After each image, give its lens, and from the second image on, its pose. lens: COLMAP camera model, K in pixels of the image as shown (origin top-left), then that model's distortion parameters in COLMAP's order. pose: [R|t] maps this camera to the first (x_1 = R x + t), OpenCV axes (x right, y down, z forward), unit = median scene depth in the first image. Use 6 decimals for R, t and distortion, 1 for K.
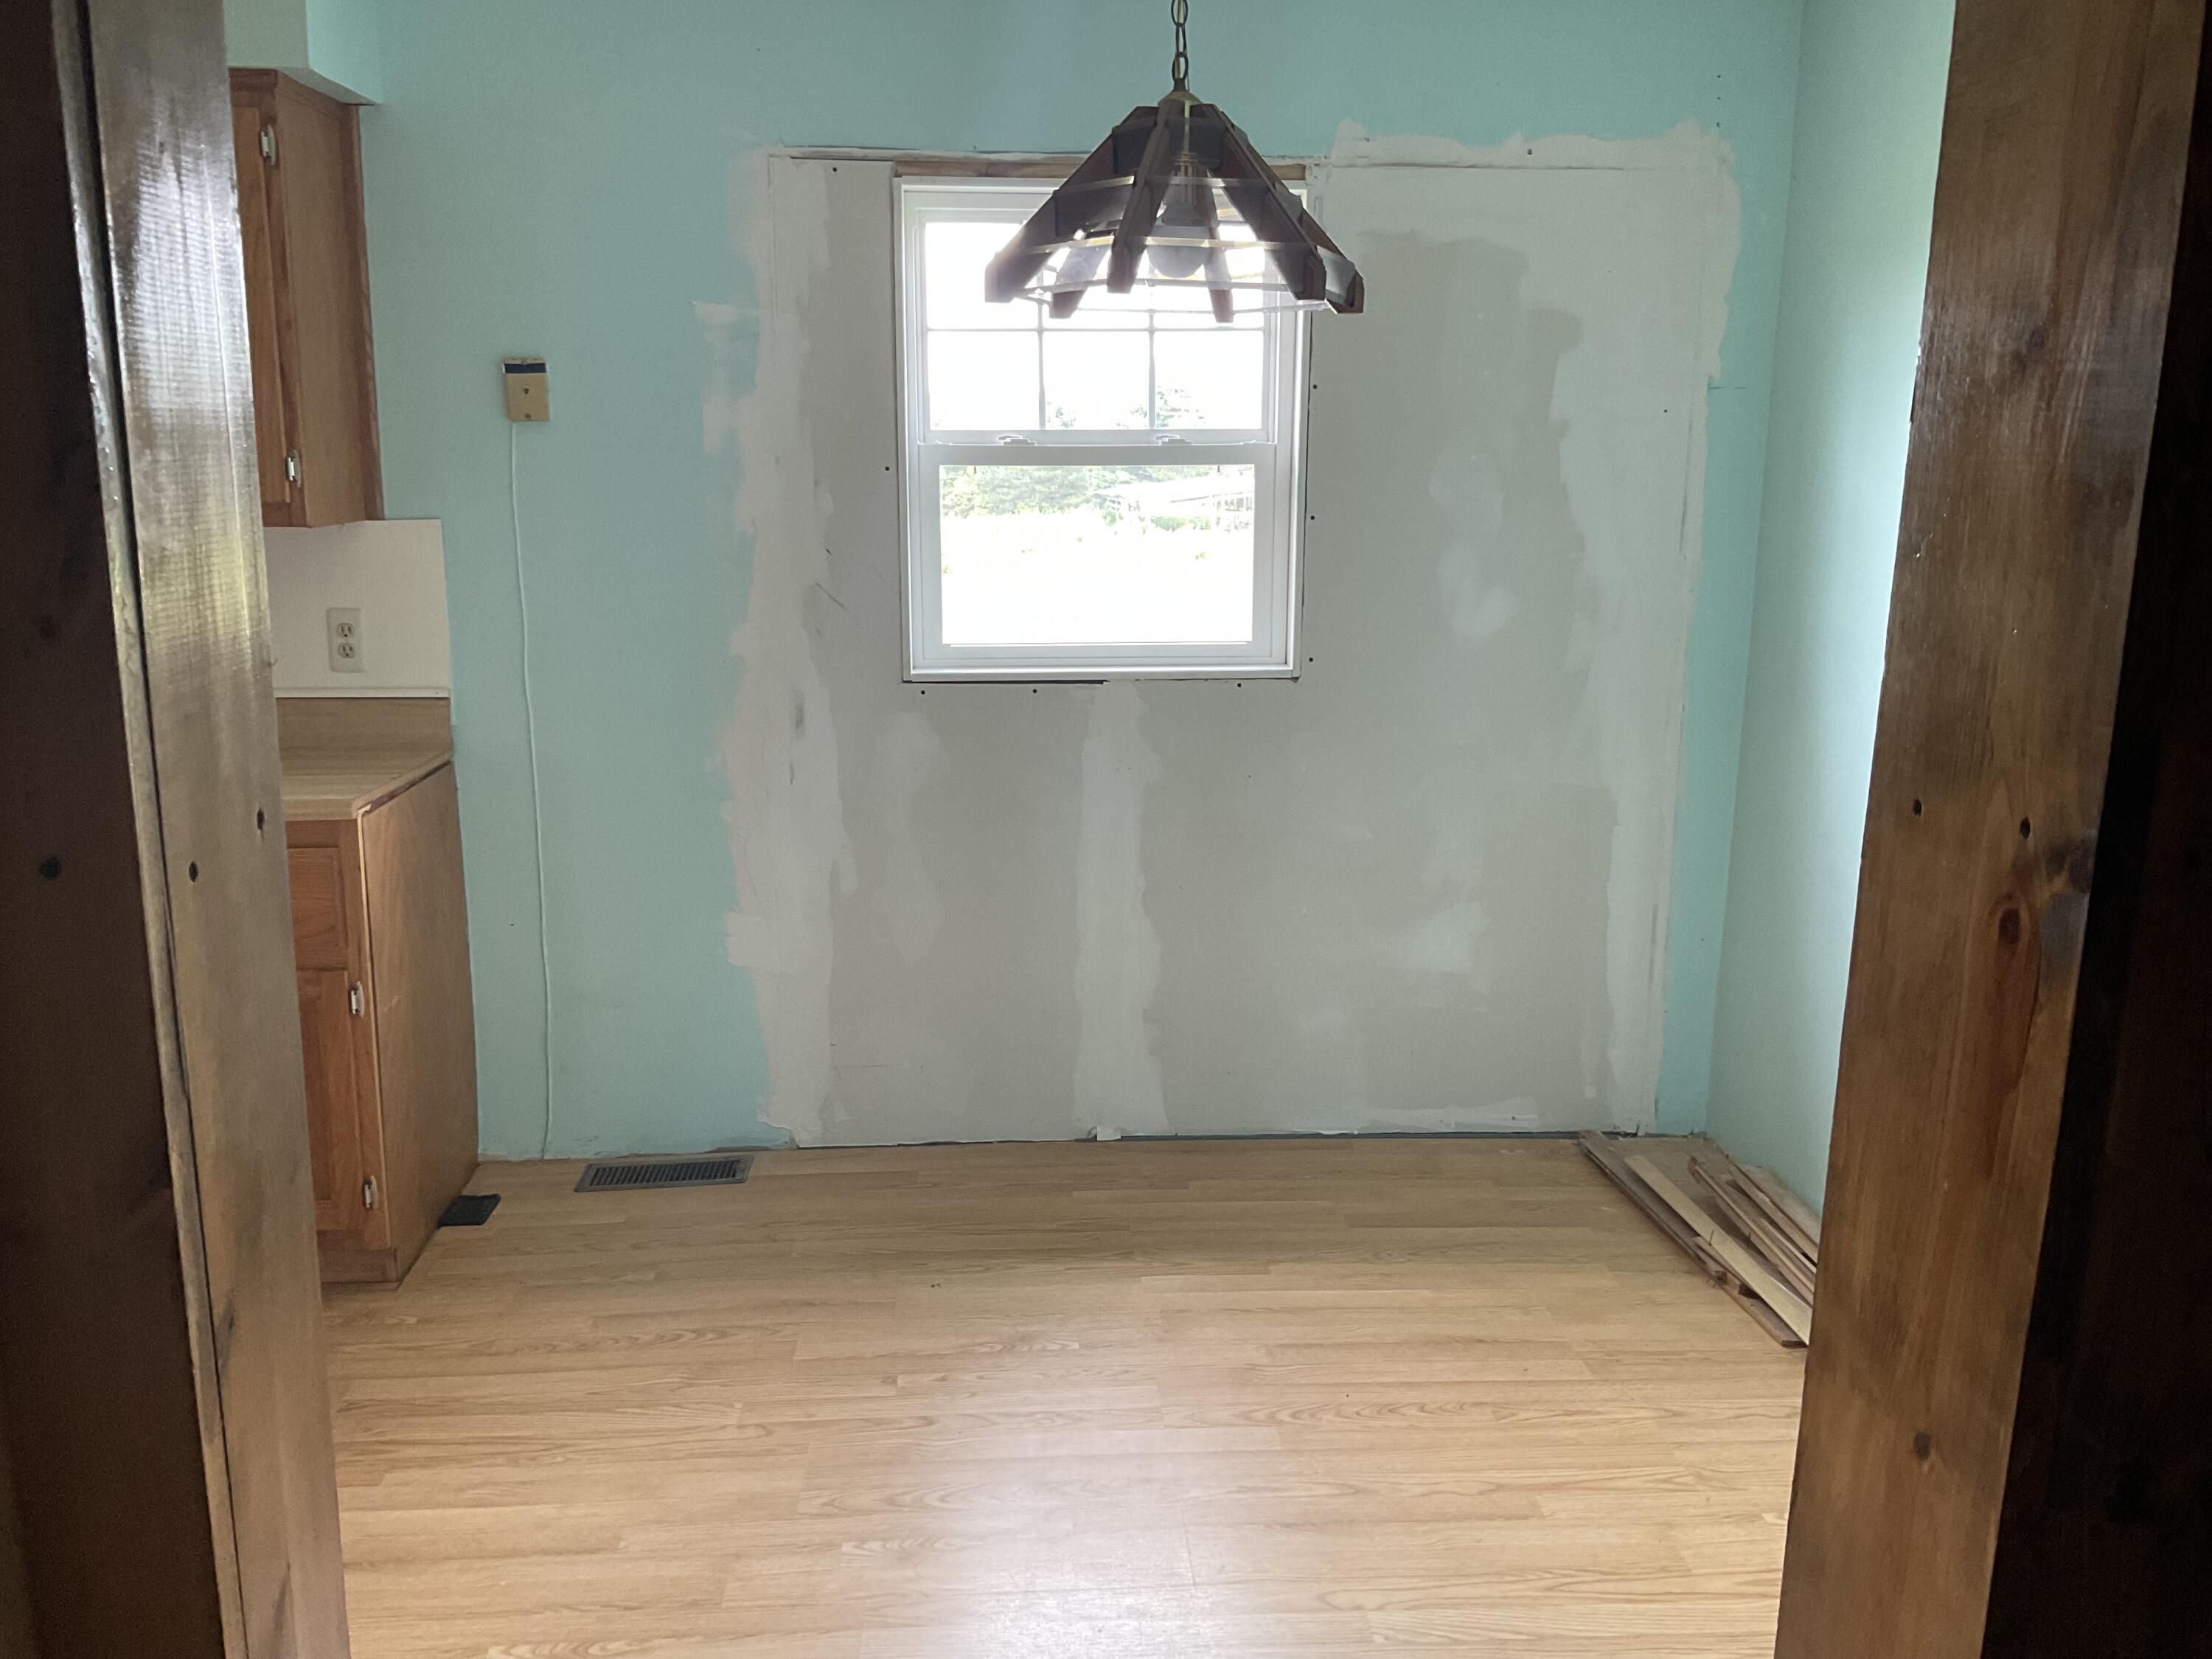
lens RADIAL K [[1835.0, 0, 1106.2], [0, 1835.0, 831.6], [0, 0, 1]] dist [0.056949, -0.085875]
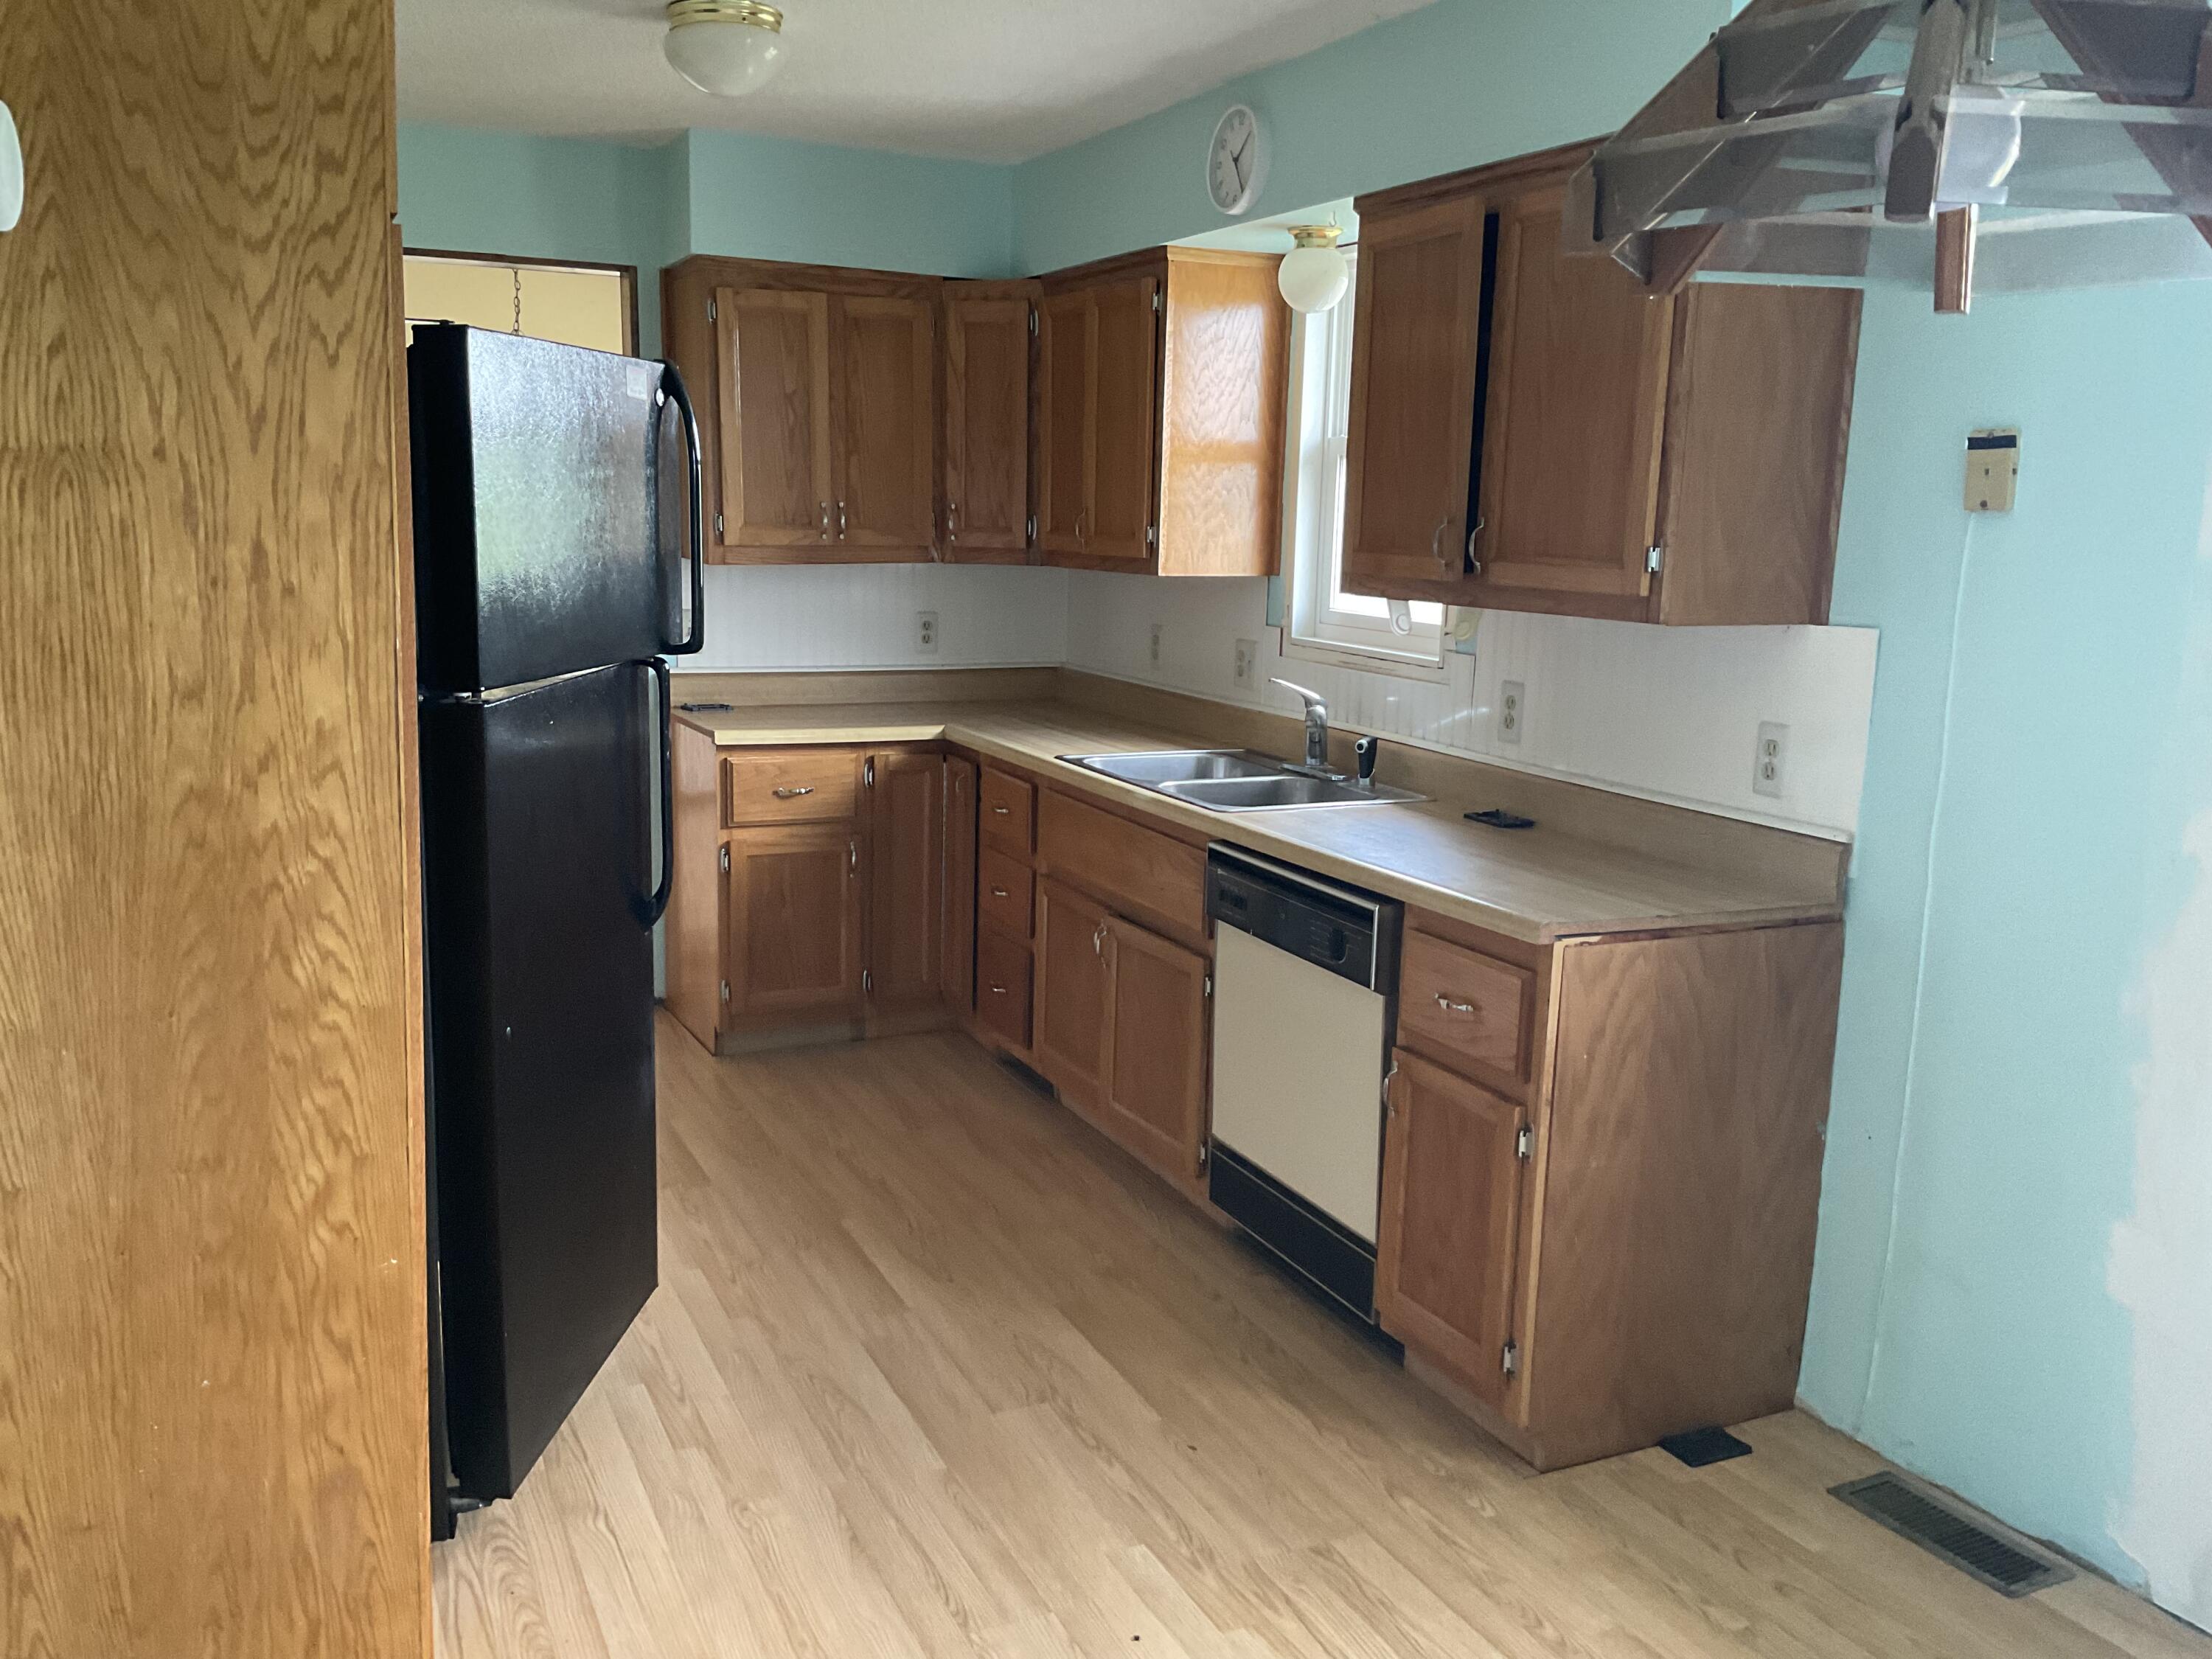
lens RADIAL K [[1835.0, 0, 1109.4], [0, 1835.0, 823.7], [0, 0, 1]] dist [0.056949, -0.085875]
pose [[0.378605, 0.161752, -0.911315, 0.276040], [-0.220722, 0.971982, 0.080821, -0.077871], [0.898855, 0.170548, 0.403699, 0.385950]]
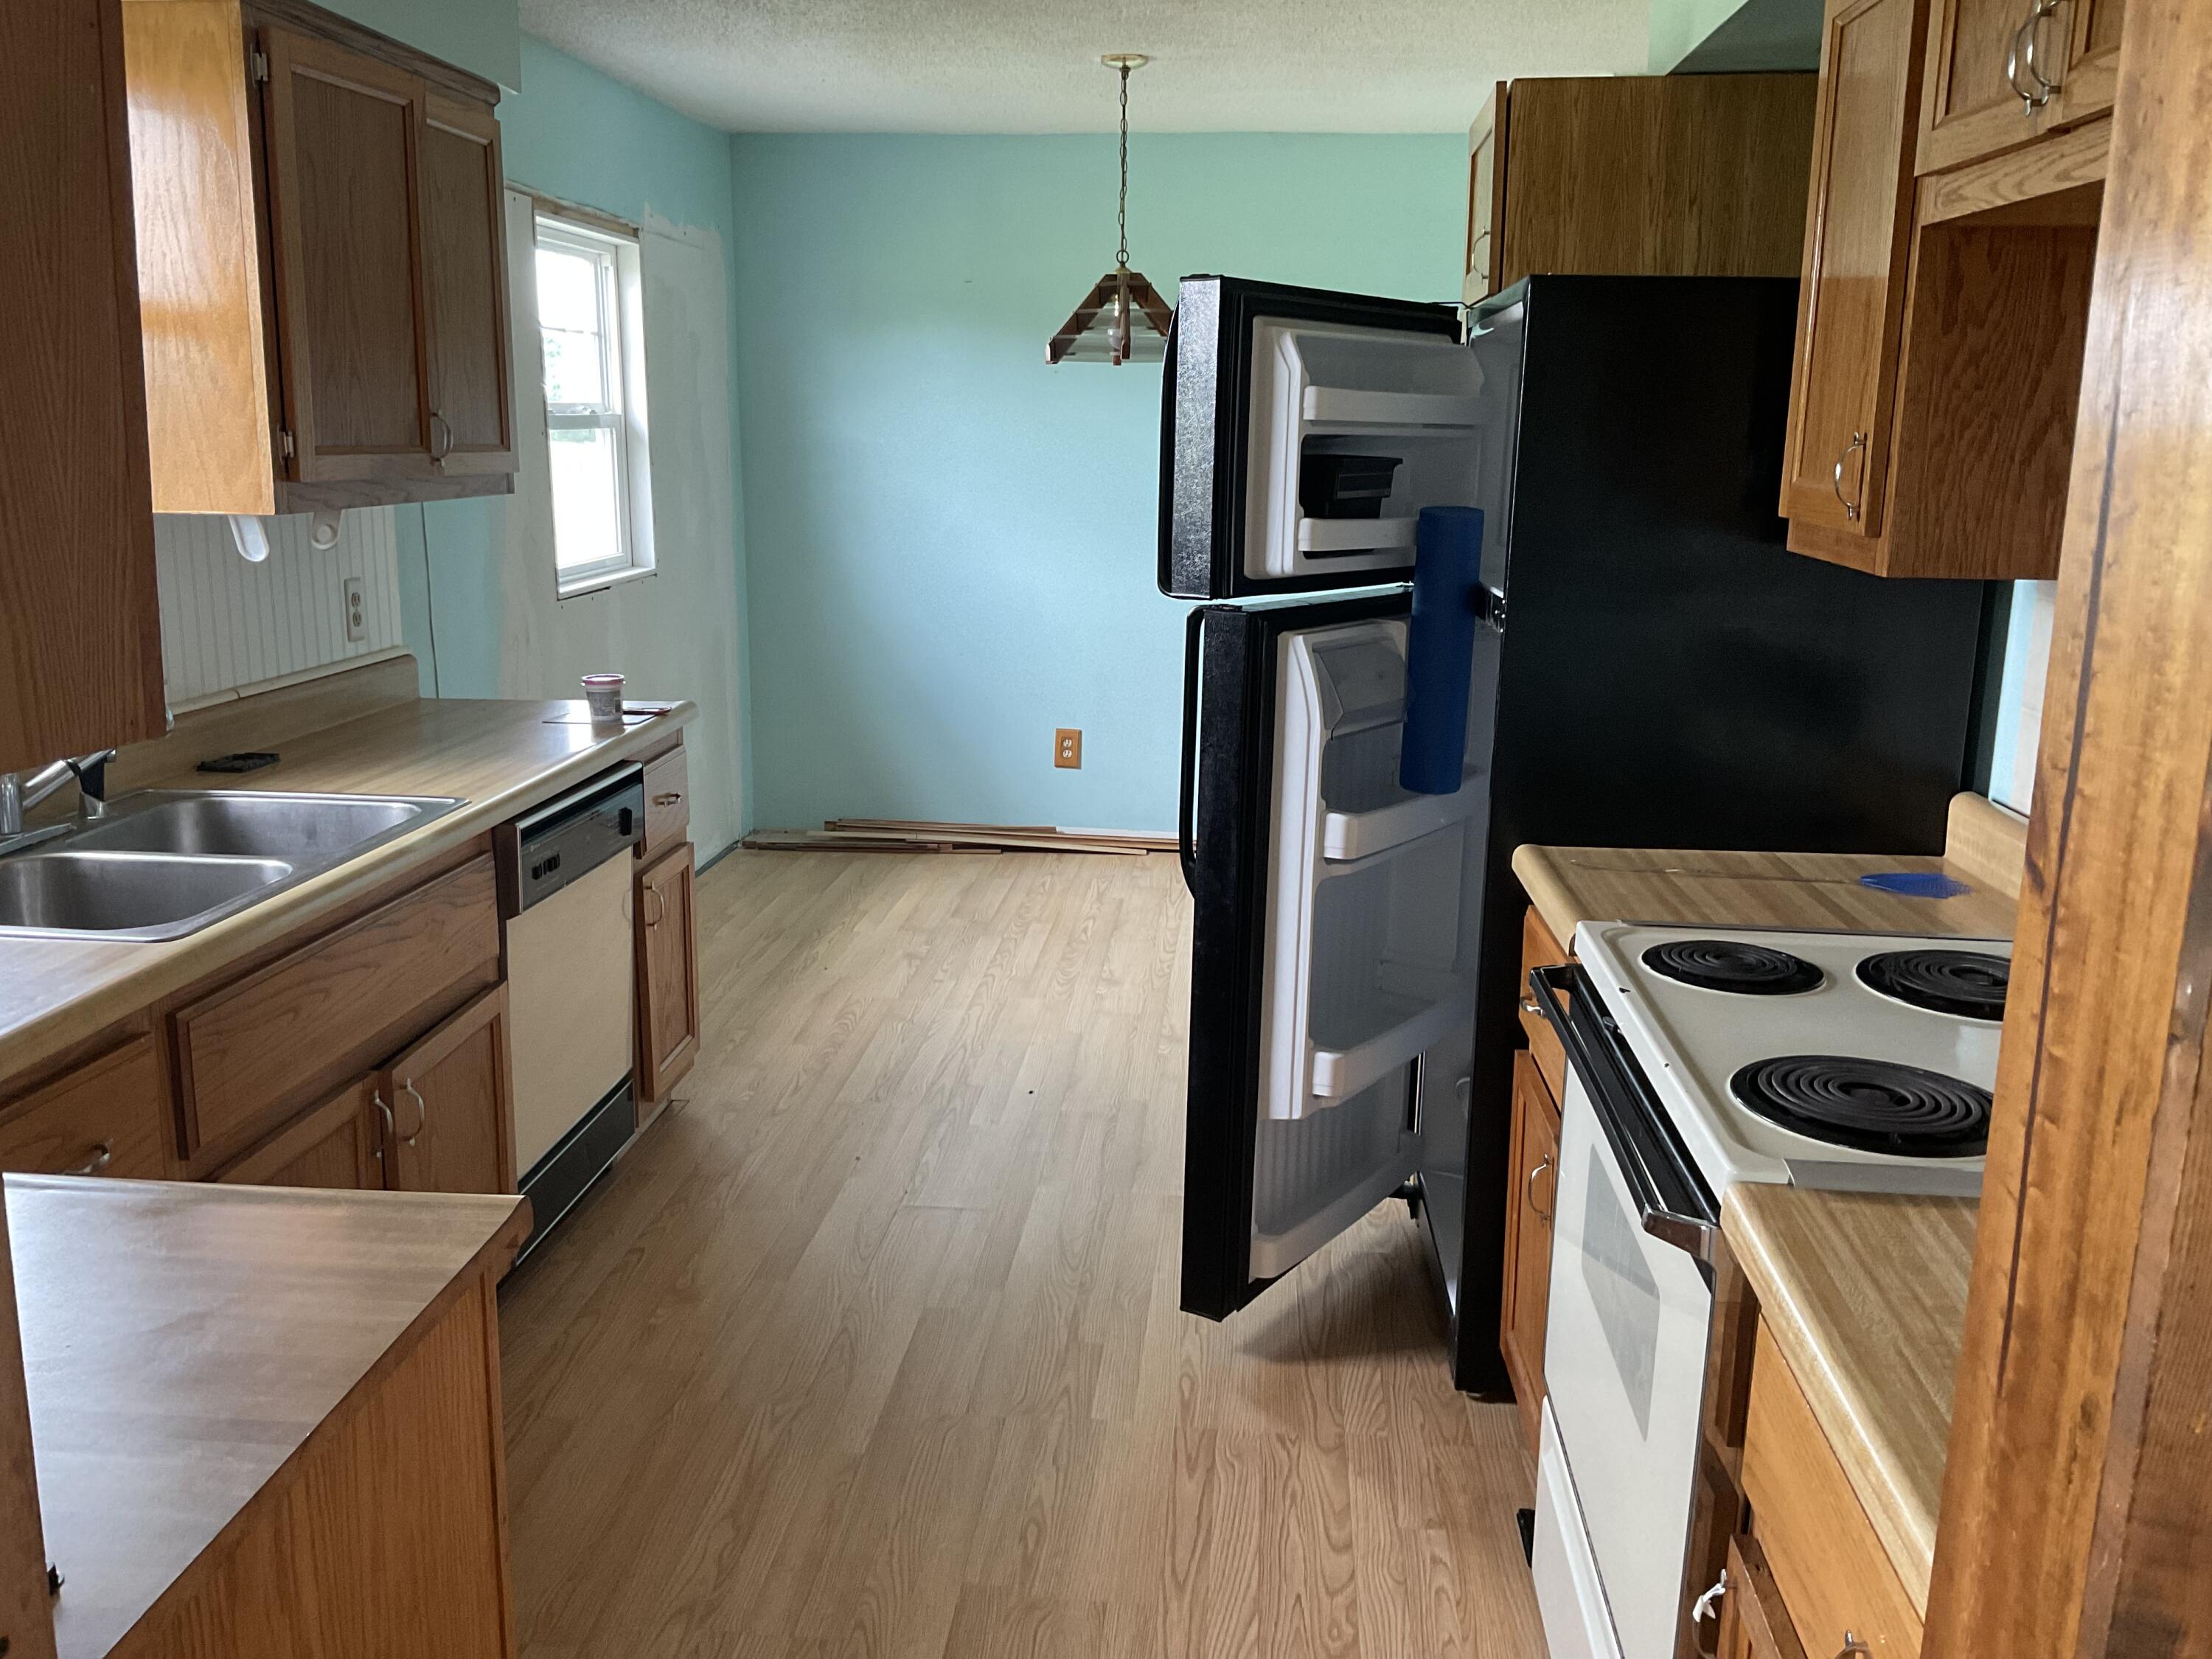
lens RADIAL K [[1835.0, 0, 1106.0], [0, 1835.0, 827.2], [0, 0, 1]] dist [0.056949, -0.085875]
pose [[0.137377, -0.211749, 0.967621, -1.415054], [0.193365, 0.963821, 0.183464, -0.097216], [-0.971462, 0.161900, 0.173352, 0.450032]]
